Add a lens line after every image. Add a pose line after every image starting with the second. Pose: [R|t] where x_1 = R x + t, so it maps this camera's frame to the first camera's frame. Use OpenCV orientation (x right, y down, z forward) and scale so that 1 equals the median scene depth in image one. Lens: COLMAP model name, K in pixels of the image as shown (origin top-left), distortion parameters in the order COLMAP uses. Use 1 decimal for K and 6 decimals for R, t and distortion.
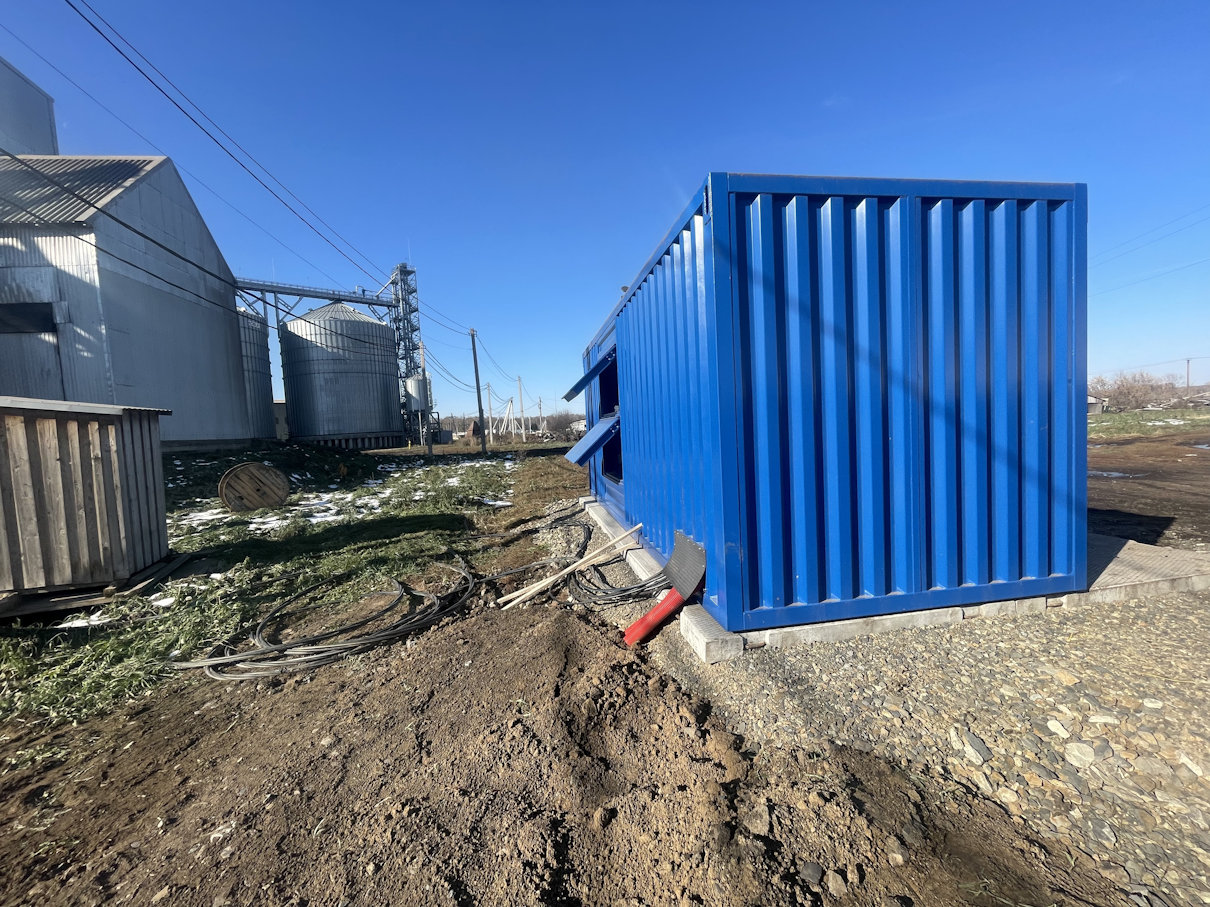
lens RADIAL K [[489.6, 0, 603.5], [0, 489.6, 449.6], [0, 0, 1]] dist [-0.006948, 0.000495]
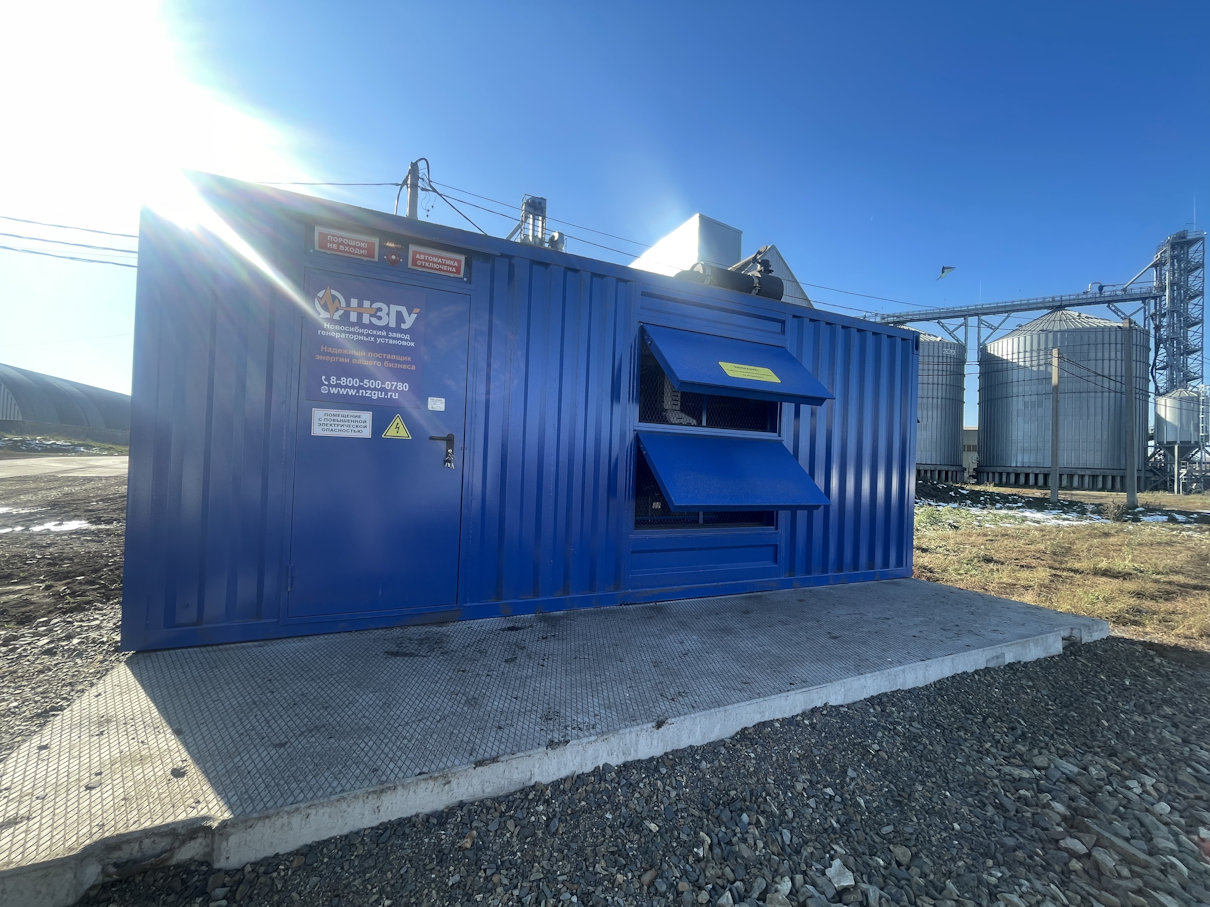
lens RADIAL K [[489.6, 0, 599.2], [0, 489.6, 453.3], [0, 0, 1]] dist [-0.006948, 0.000495]
pose [[0.257547, 0.054739, -0.964714, 0.072516], [-0.099333, 0.994604, 0.029916, -0.005808], [0.961146, 0.088123, 0.261595, 0.055458]]
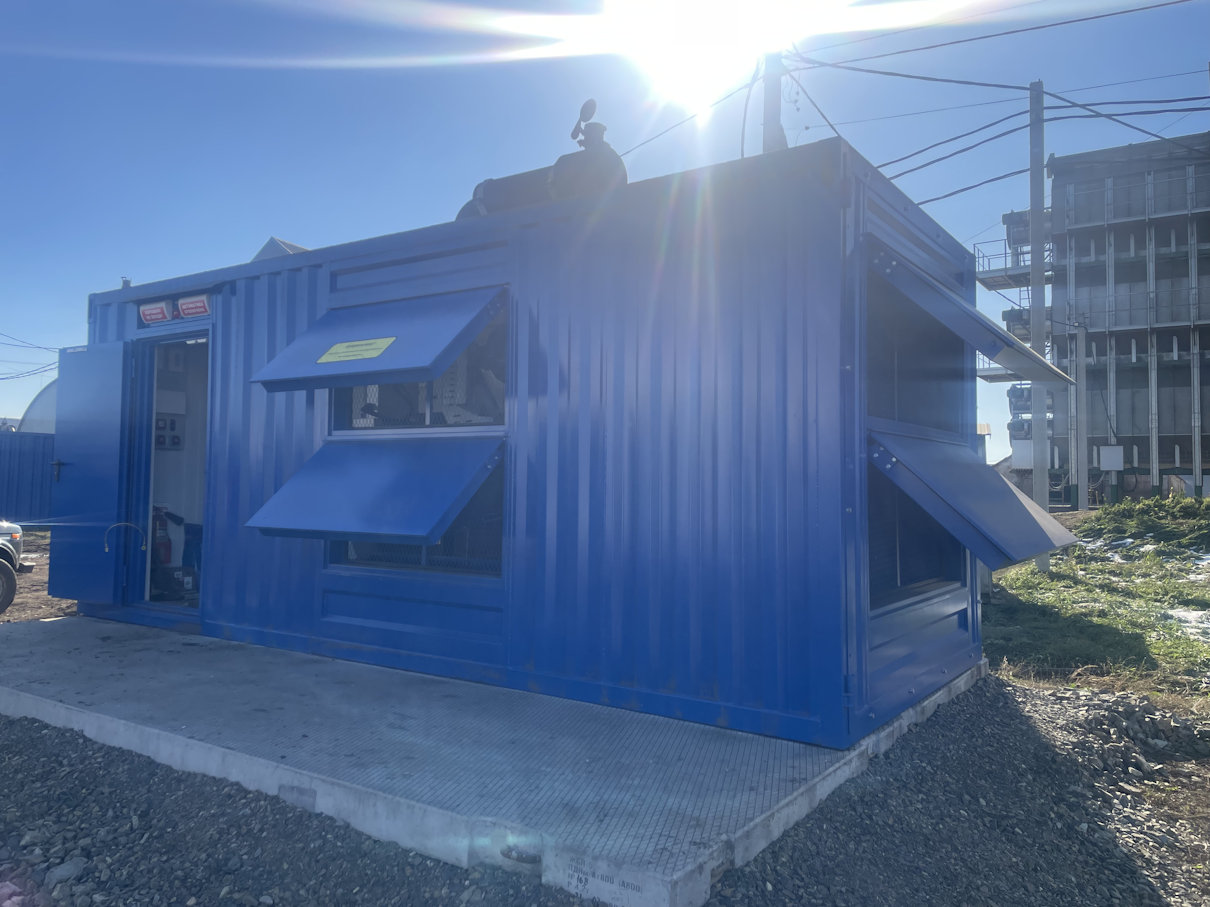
lens RADIAL K [[915.5, 0, 599.3], [0, 915.5, 428.3], [0, 0, 1]] dist [0.072435, -0.088967]
pose [[-0.693403, 0.006884, -0.720517, 0.065662], [-0.004817, 0.999888, 0.014190, -0.008893], [0.720534, 0.013310, -0.693292, 0.133069]]
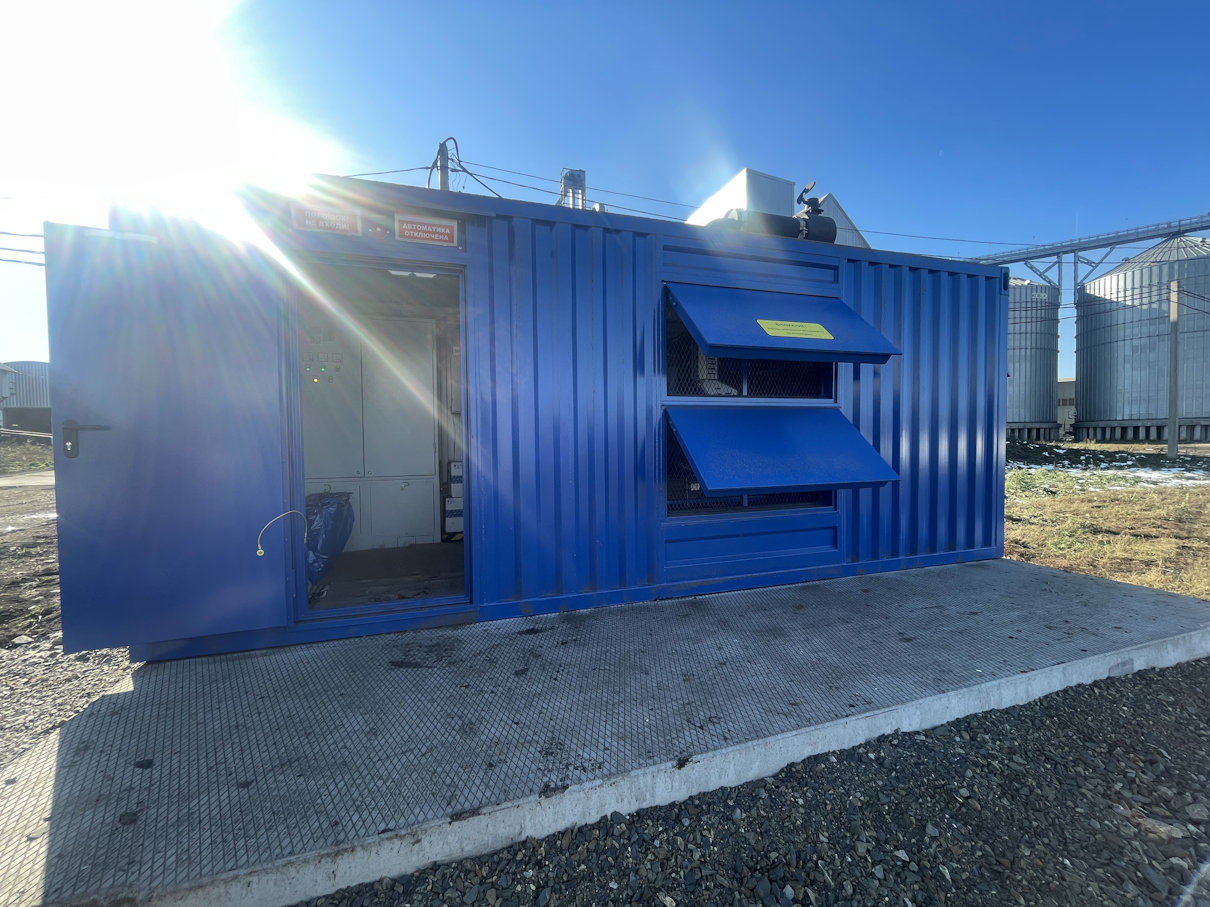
lens RADIAL K [[489.6, 0, 599.1], [0, 489.6, 452.6], [0, 0, 1]] dist [-0.006948, 0.000495]
pose [[0.149784, 0.089956, -0.984618, 0.068642], [-0.044487, 0.995457, 0.084179, -0.006176], [0.987717, 0.031194, 0.153106, 0.059081]]
